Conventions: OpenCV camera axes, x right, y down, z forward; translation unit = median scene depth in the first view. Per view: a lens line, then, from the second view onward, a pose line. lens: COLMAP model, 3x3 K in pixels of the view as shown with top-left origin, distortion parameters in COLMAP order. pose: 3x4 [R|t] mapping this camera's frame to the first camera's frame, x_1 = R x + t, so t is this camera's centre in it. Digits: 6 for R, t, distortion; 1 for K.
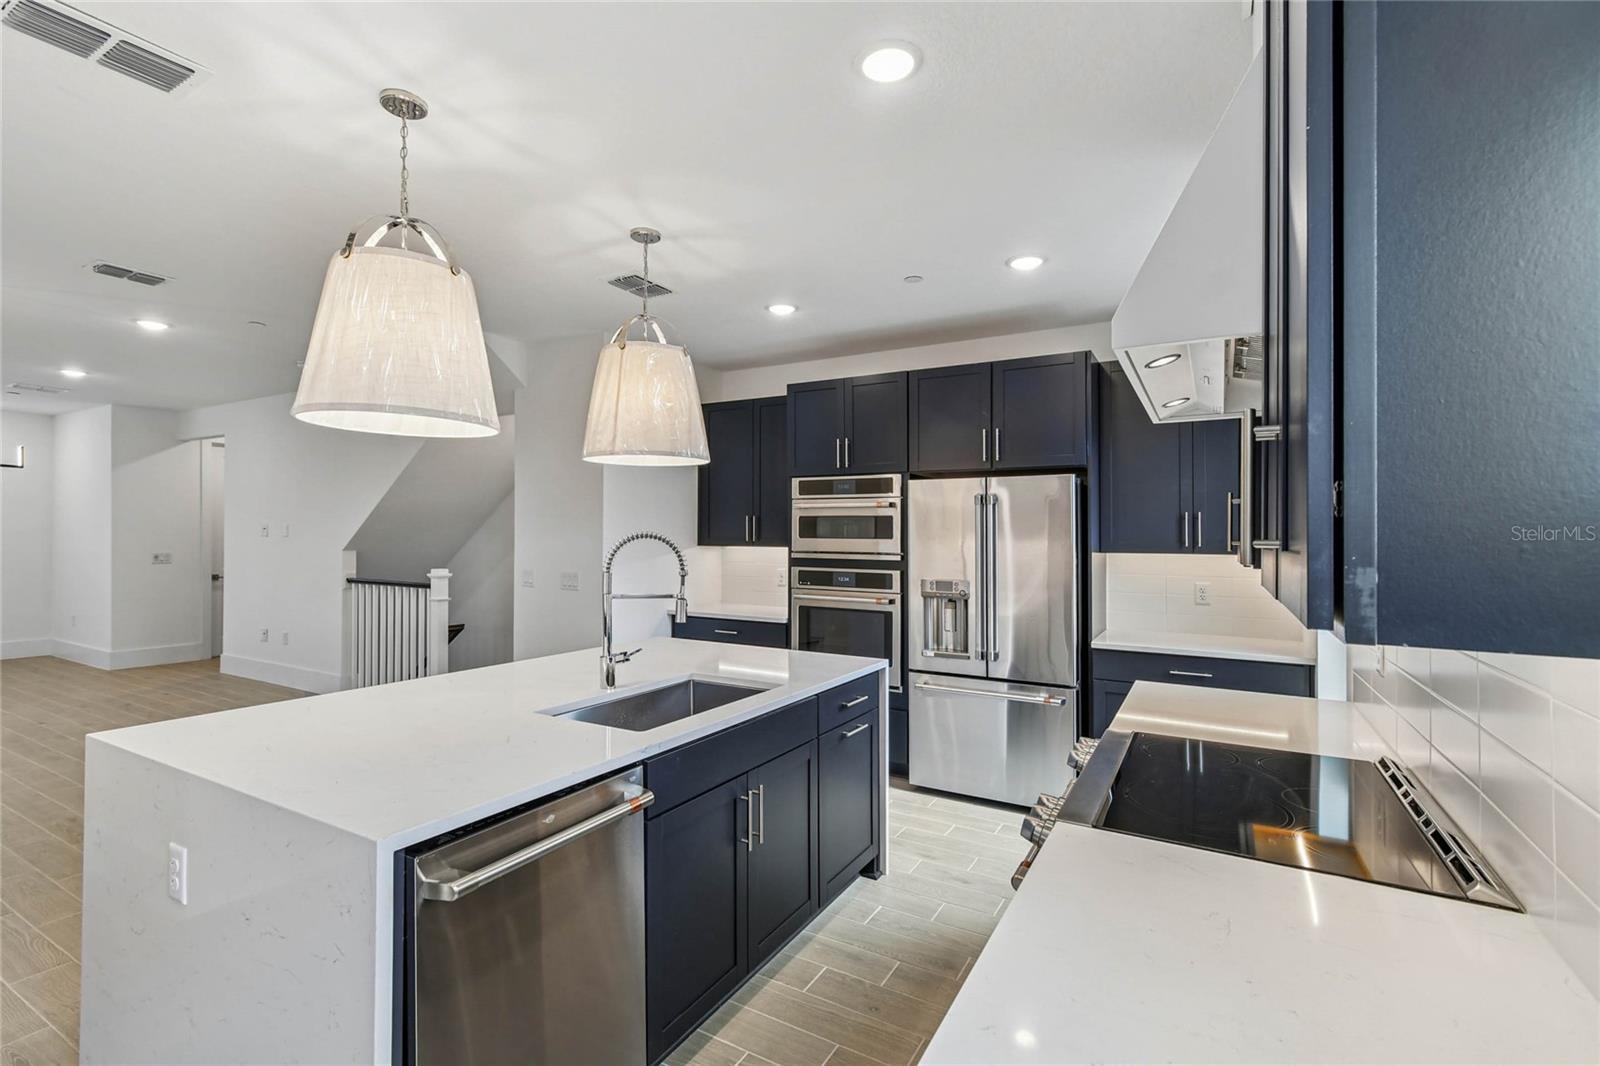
lens RADIAL K [[720.9, 0, 804.1], [0, 720.9, 533.0], [0, 0, 1]] dist [0.000297, 0.000029]
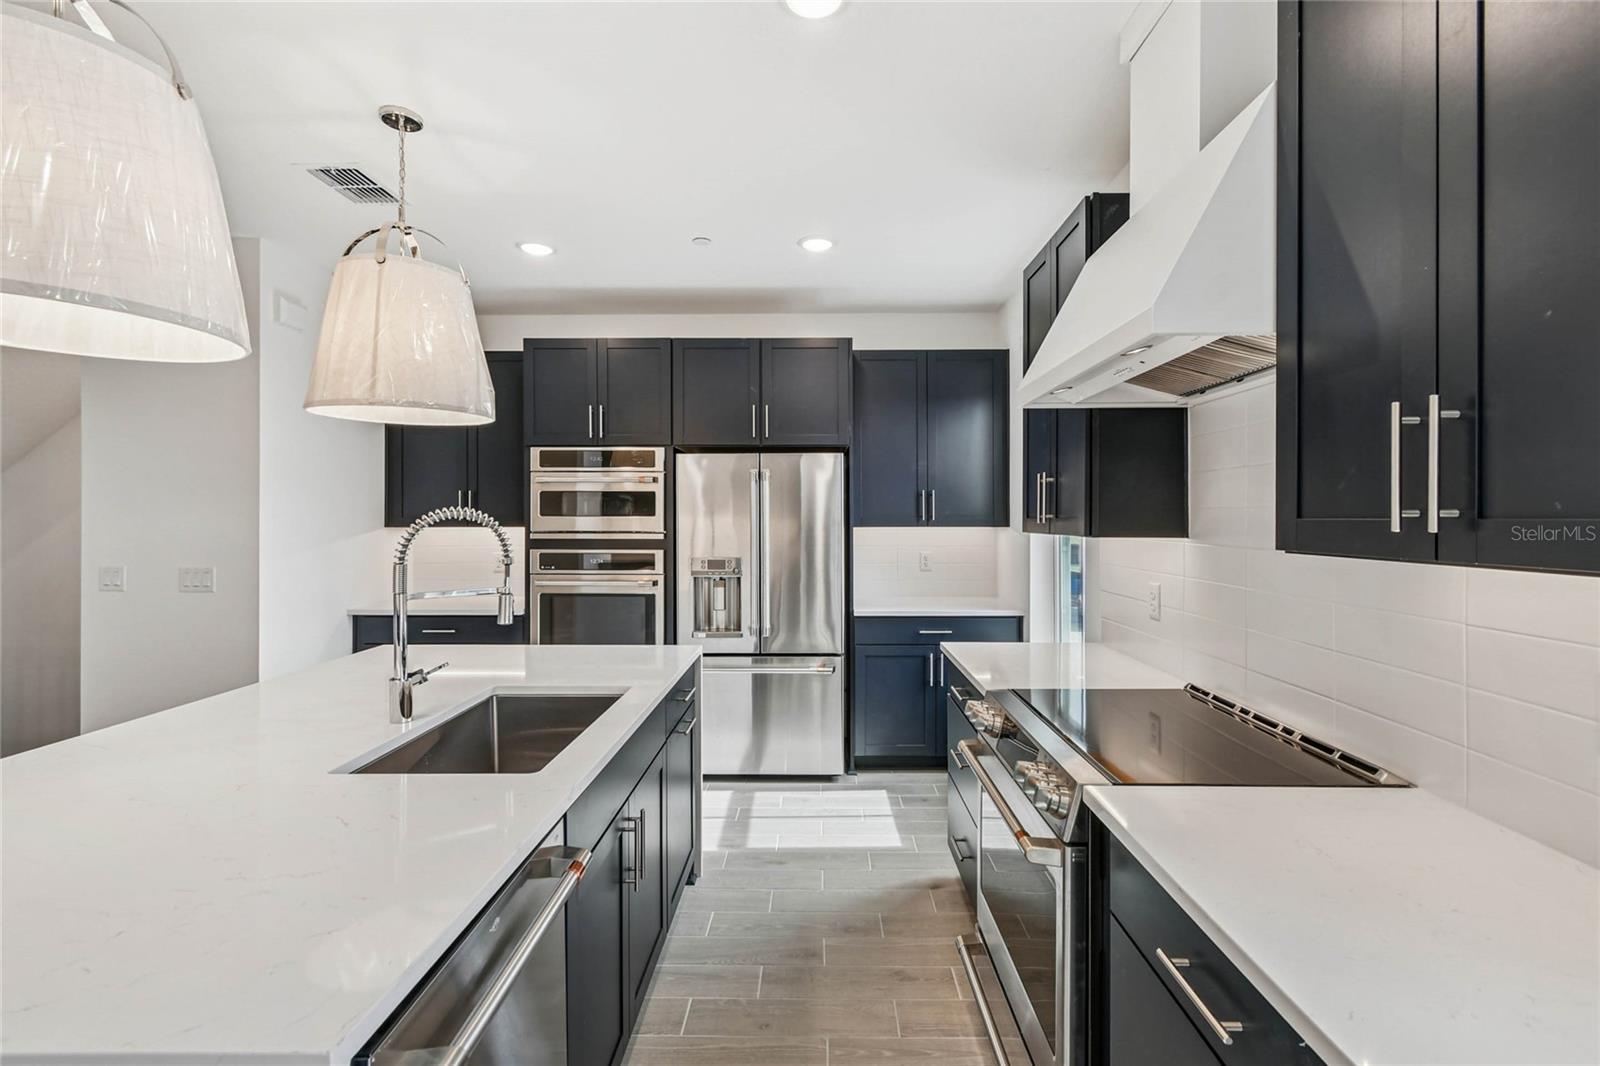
lens RADIAL K [[712.9, 0, 805.5], [0, 712.9, 515.6], [0, 0, 1]] dist [0.004186, 0.000233]
pose [[0.874031, -0.008631, 0.485794, -0.165443], [0.005355, 0.999953, 0.008132, 0.000896], [-0.485841, -0.004506, 0.874036, 0.101292]]
